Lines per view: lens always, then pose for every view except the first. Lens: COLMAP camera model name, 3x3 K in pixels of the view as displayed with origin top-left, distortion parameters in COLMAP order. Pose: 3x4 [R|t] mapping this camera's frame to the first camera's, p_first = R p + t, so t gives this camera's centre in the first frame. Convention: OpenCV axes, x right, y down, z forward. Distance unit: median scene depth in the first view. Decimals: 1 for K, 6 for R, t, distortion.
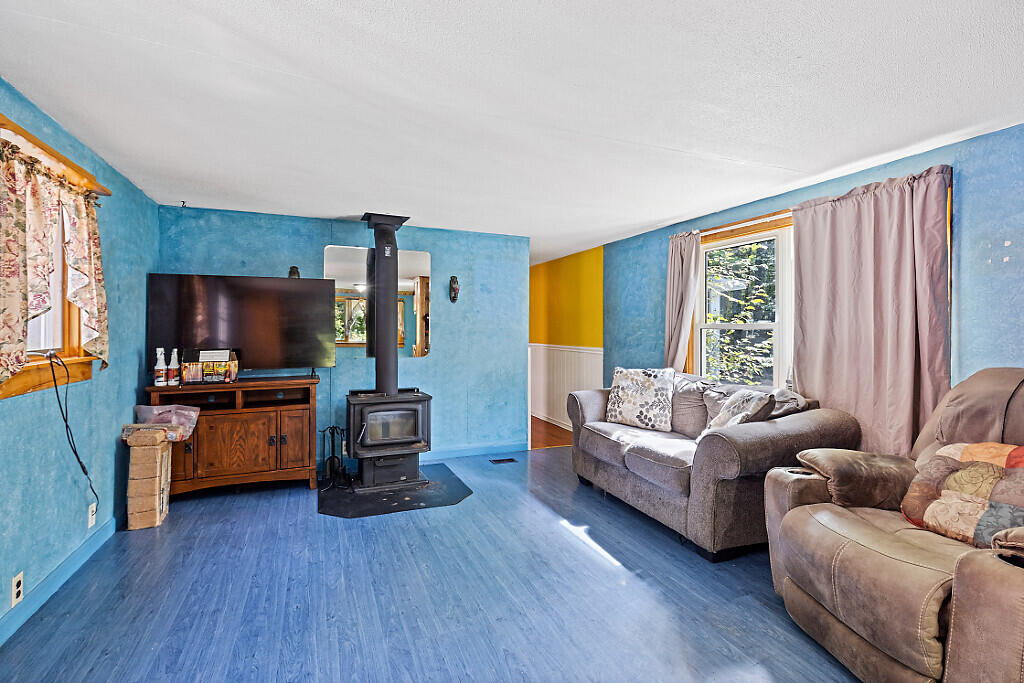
lens RADIAL K [[467.4, 0, 508.0], [0, 467.4, 333.3], [0, 0, 1]] dist [0.010057, -0.002769]
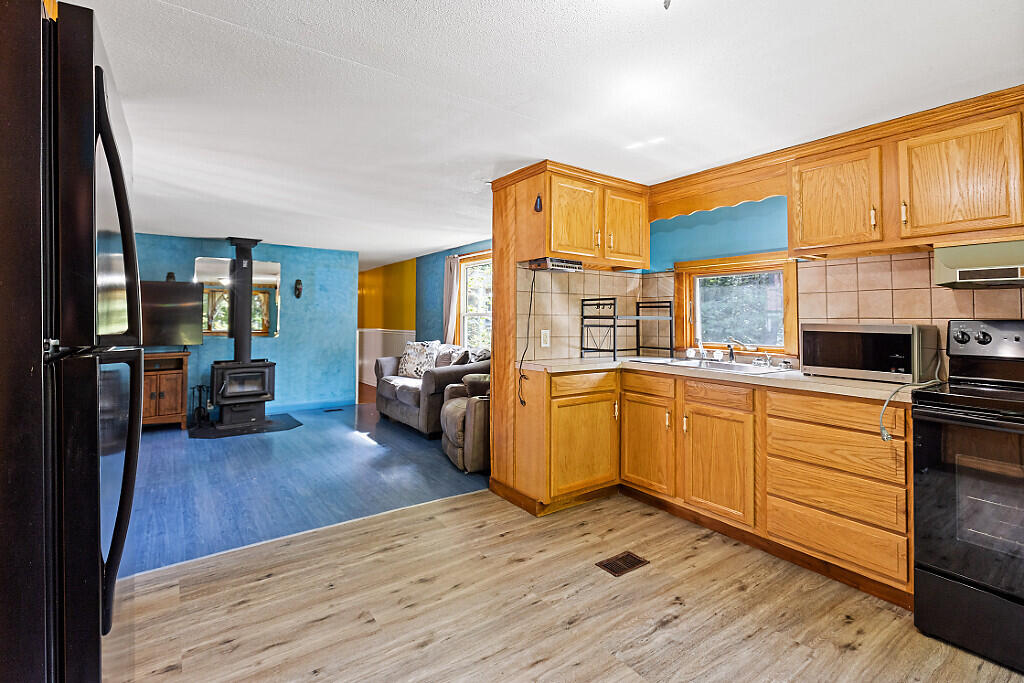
lens RADIAL K [[467.4, 0, 502.1], [0, 467.4, 303.8], [0, 0, 1]] dist [0.010057, -0.002769]
pose [[0.974146, 0.003008, 0.225901, 0.197667], [0.006486, 0.999127, -0.041273, 0.014926], [-0.225828, 0.041671, 0.973276, -0.607169]]
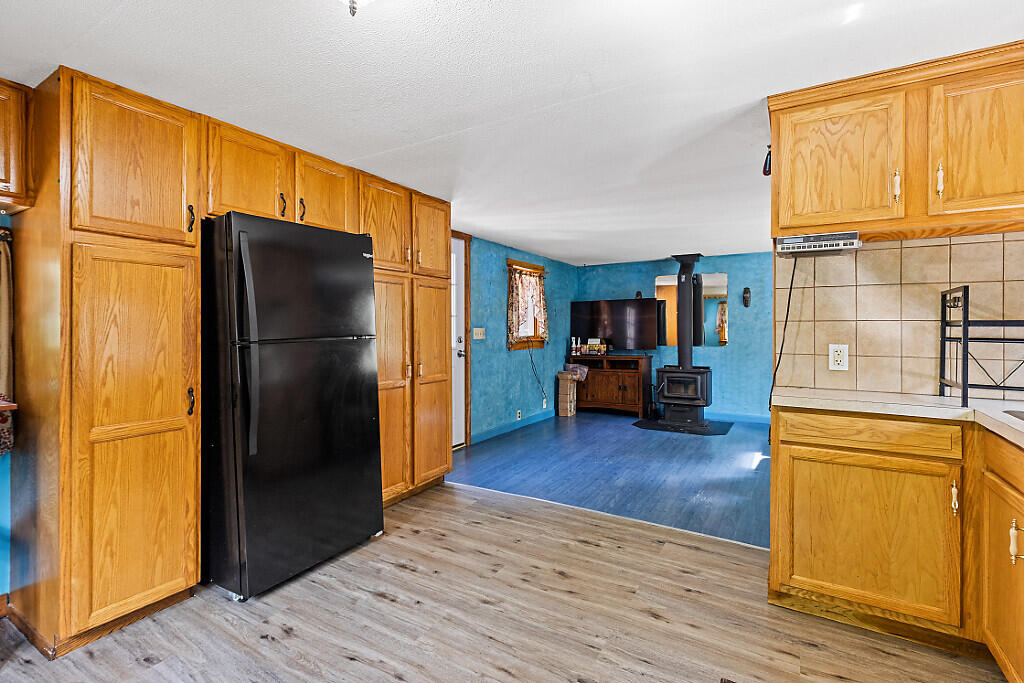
lens RADIAL K [[467.4, 0, 510.2], [0, 467.4, 329.7], [0, 0, 1]] dist [0.010057, -0.002769]
pose [[0.609083, -0.007272, -0.793073, 0.663256], [-0.000961, 0.999950, -0.009908, 0.016741], [0.793106, 0.006797, 0.609046, -0.446698]]
